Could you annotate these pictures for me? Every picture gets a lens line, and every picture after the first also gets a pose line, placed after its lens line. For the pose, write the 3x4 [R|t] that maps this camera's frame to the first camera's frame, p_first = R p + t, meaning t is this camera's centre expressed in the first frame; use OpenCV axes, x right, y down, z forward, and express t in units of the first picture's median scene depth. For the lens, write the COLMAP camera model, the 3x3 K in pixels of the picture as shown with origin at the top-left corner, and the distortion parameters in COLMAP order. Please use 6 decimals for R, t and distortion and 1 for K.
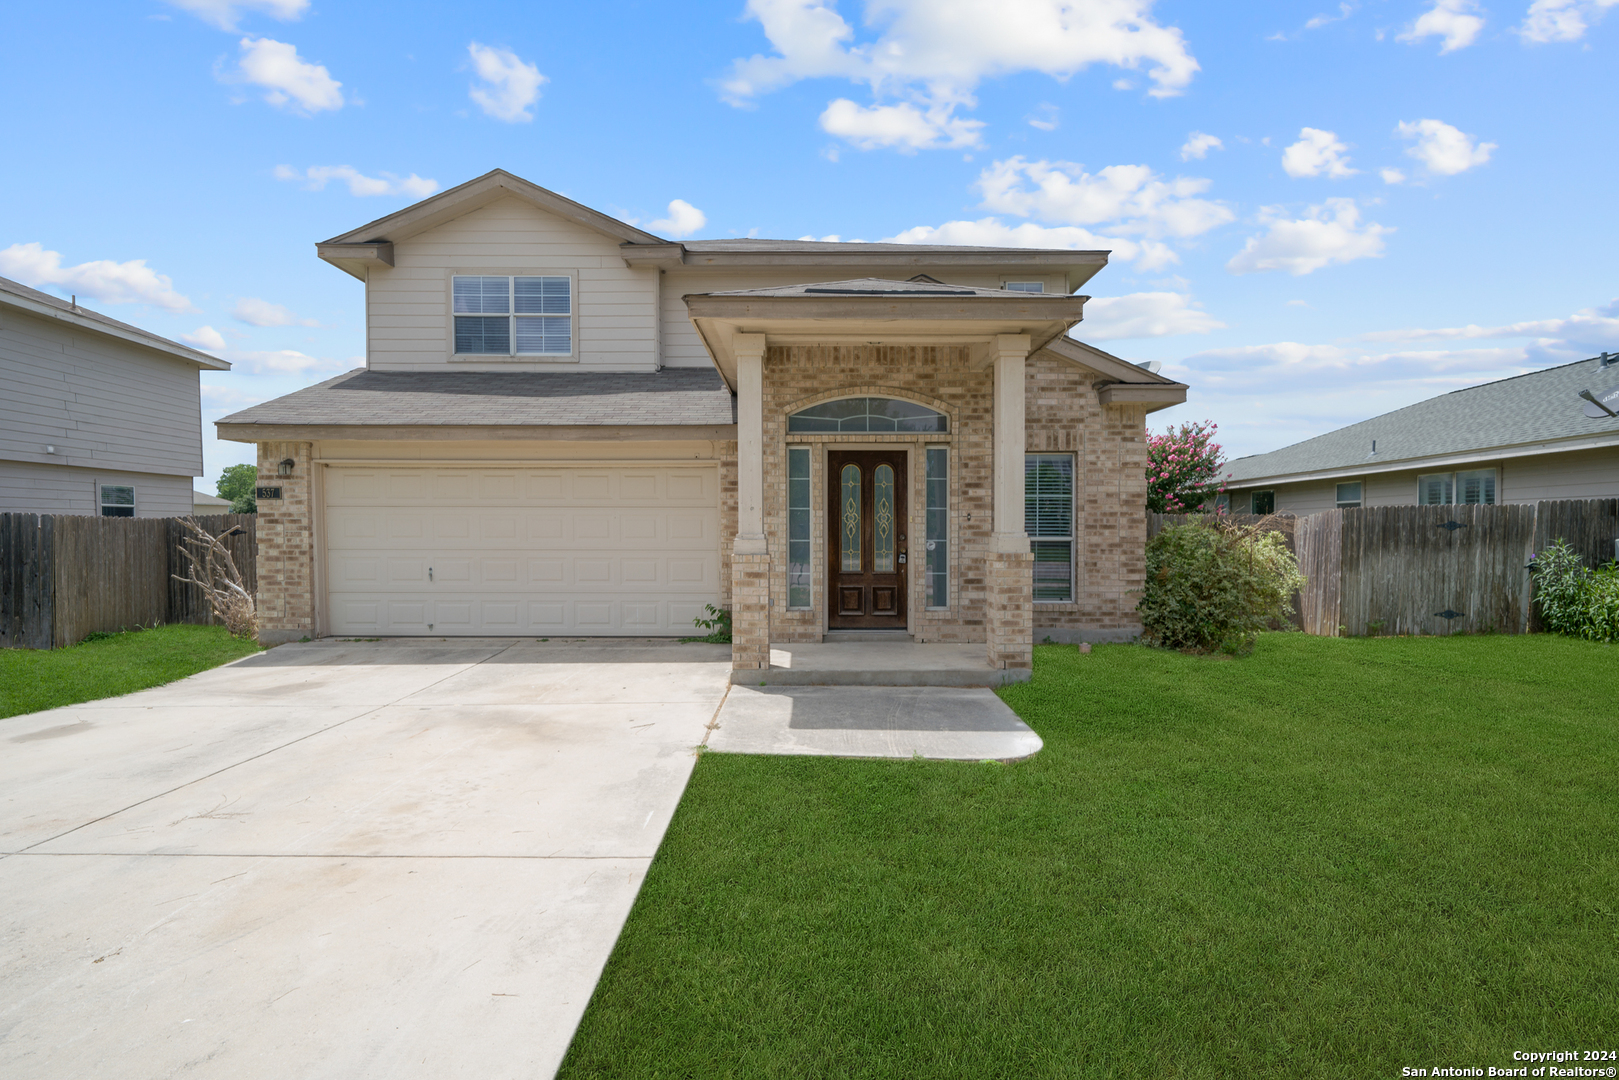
lens RADIAL K [[747.5, 0, 802.1], [0, 747.5, 531.5], [0, 0, 1]] dist [0.001800, 0.000199]
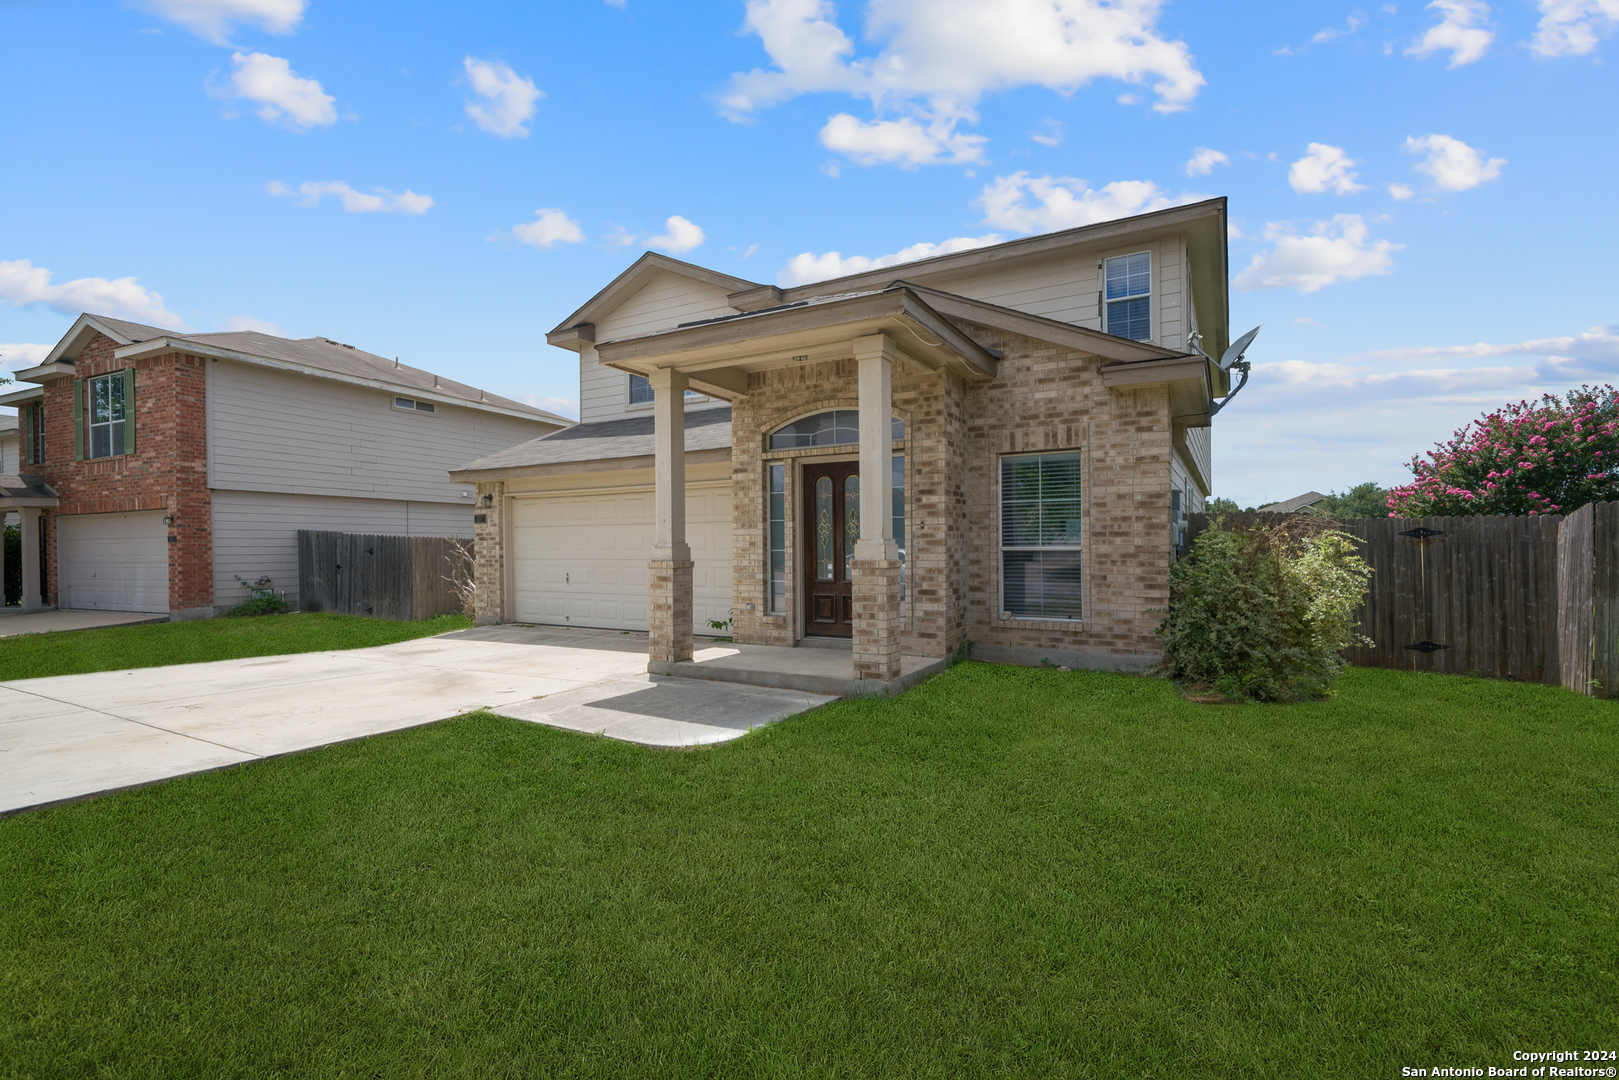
lens RADIAL K [[740.1, 0, 808.2], [0, 740.1, 546.1], [0, 0, 1]] dist [0.001278, 0.000120]
pose [[0.867429, -0.006468, -0.497520, 0.521404], [0.002551, 0.999960, -0.008552, 0.013889], [0.497555, 0.006149, 0.867411, 0.094743]]
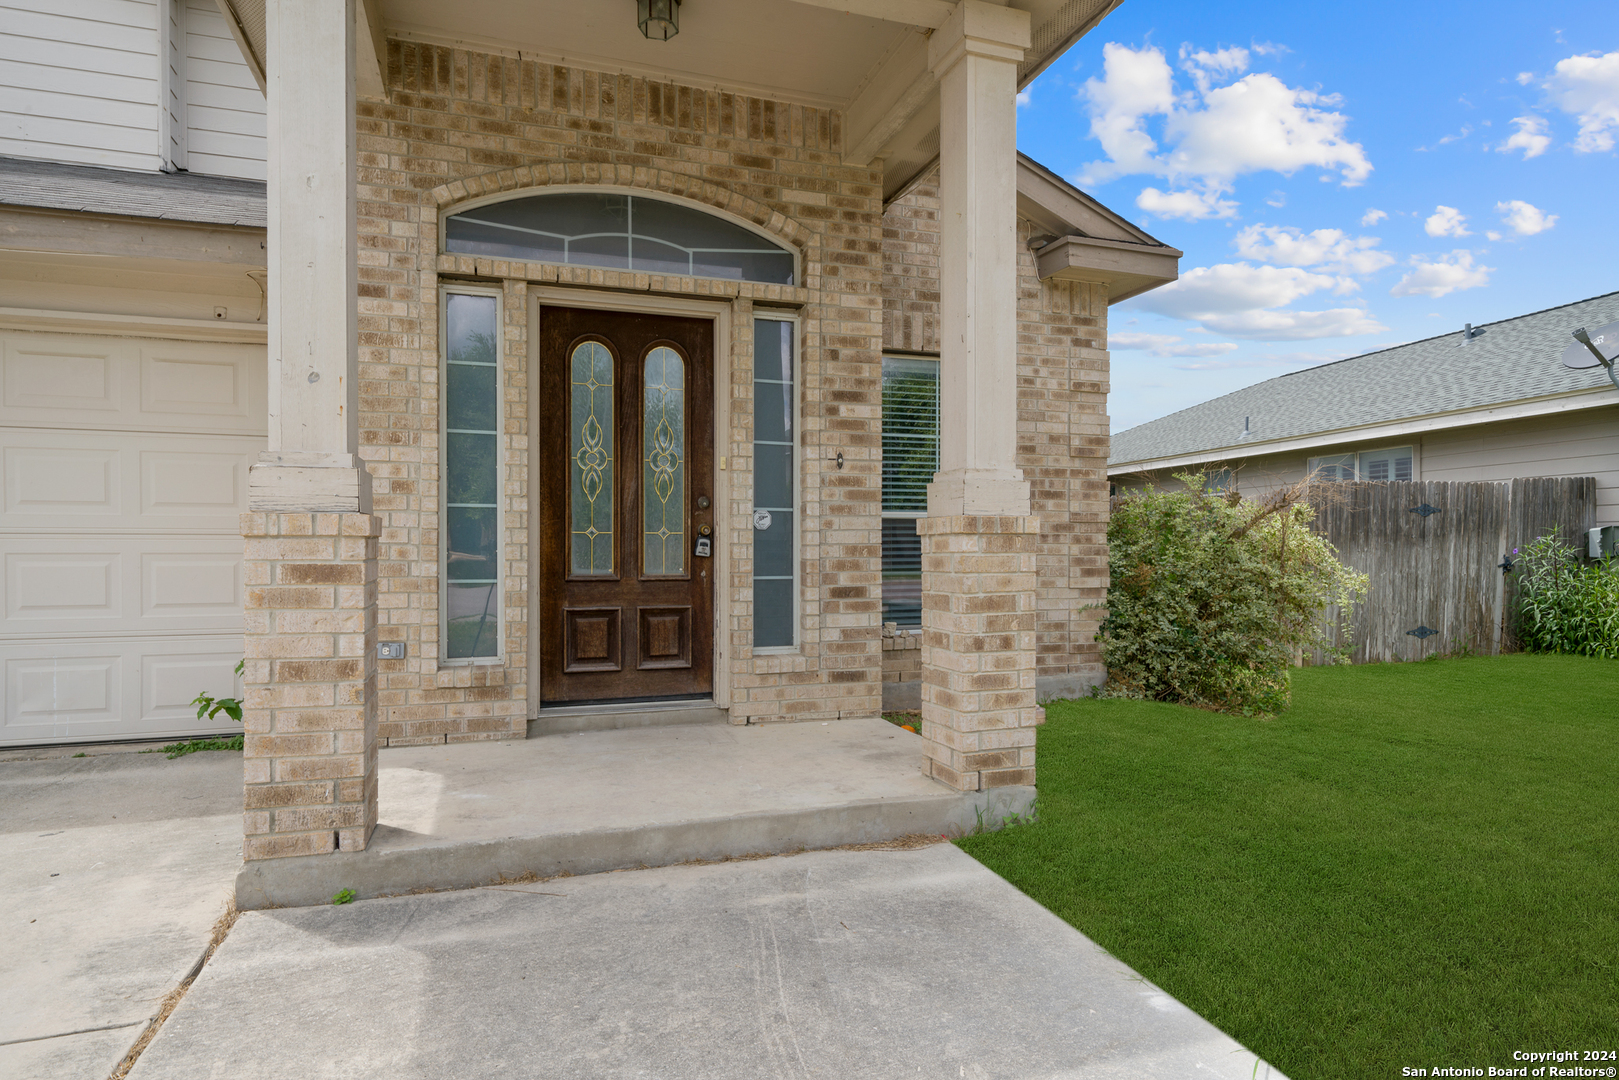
lens RADIAL K [[909.2, 0, 796.7], [0, 909.2, 542.5], [0, 0, 1]] dist [0.002683, 0.001306]
pose [[0.948602, 0.001611, 0.316466, 0.007727], [0.001690, 0.999947, -0.010155, 0.036697], [-0.316466, 0.010168, 0.948549, 0.409112]]
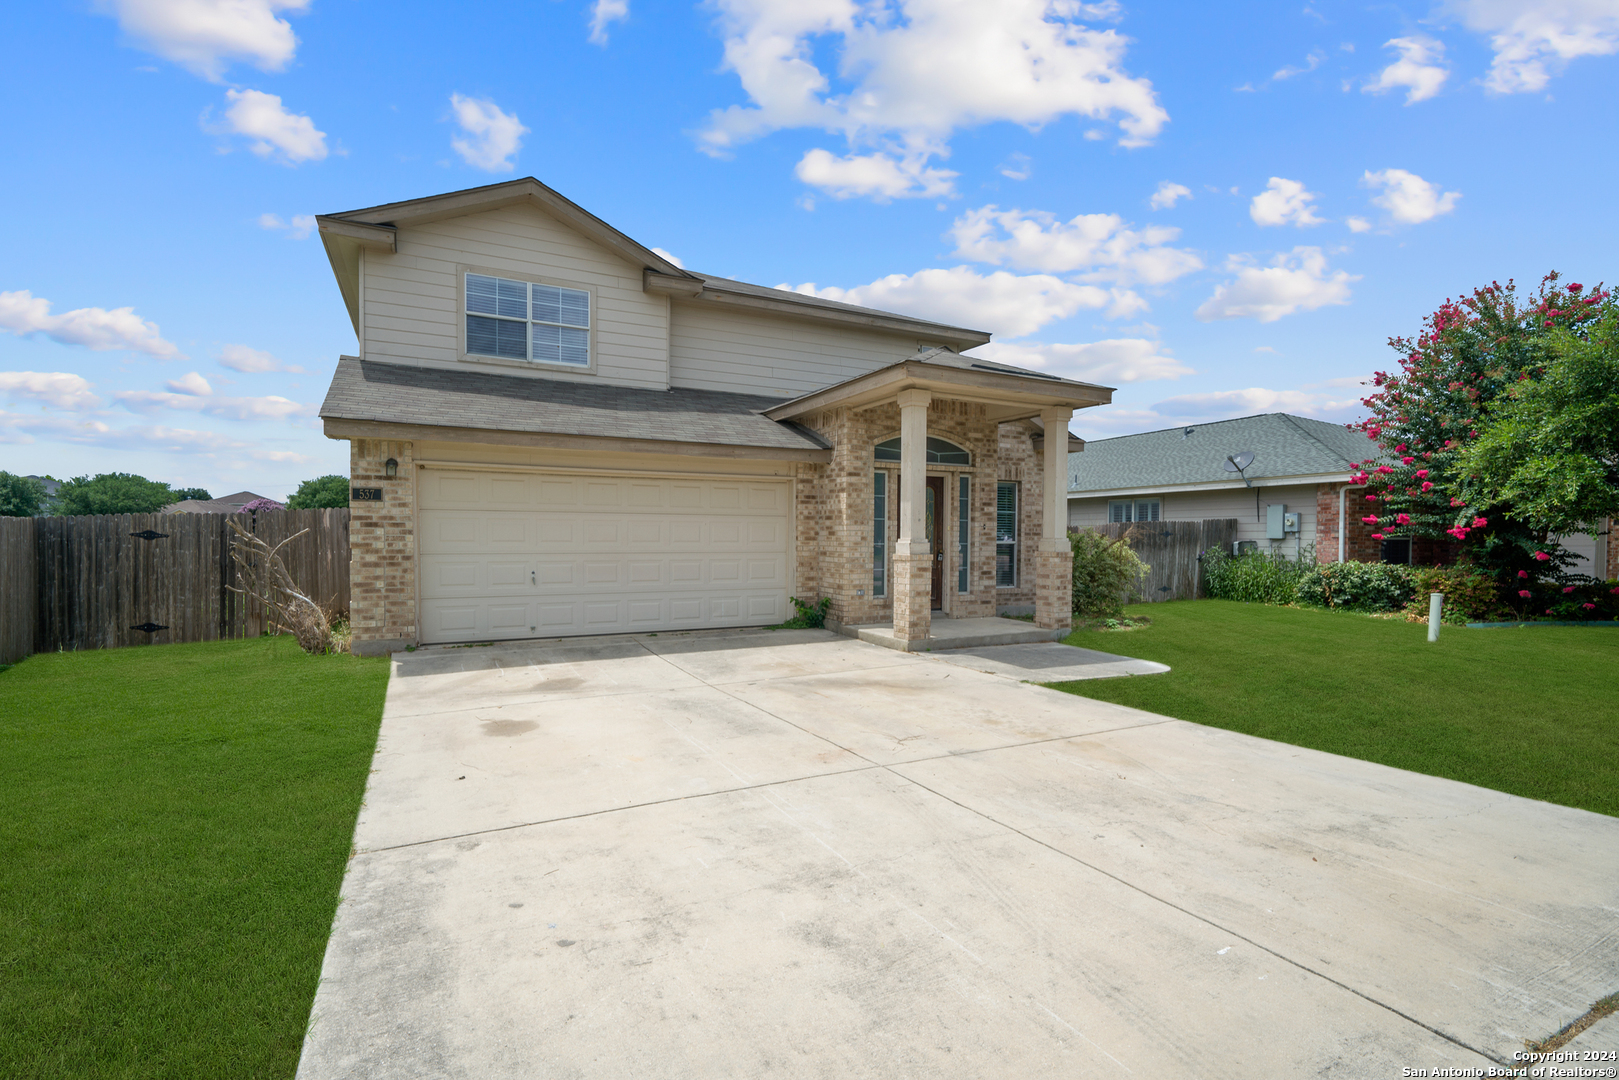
lens RADIAL K [[729.2, 0, 793.5], [0, 729.2, 543.4], [0, 0, 1]] dist [-0.000767, 0.000090]
pose [[0.893390, -0.001632, 0.449279, -0.648705], [-0.002935, 0.999951, 0.009468, -0.000322], [-0.449273, -0.009777, 0.893341, -0.051707]]
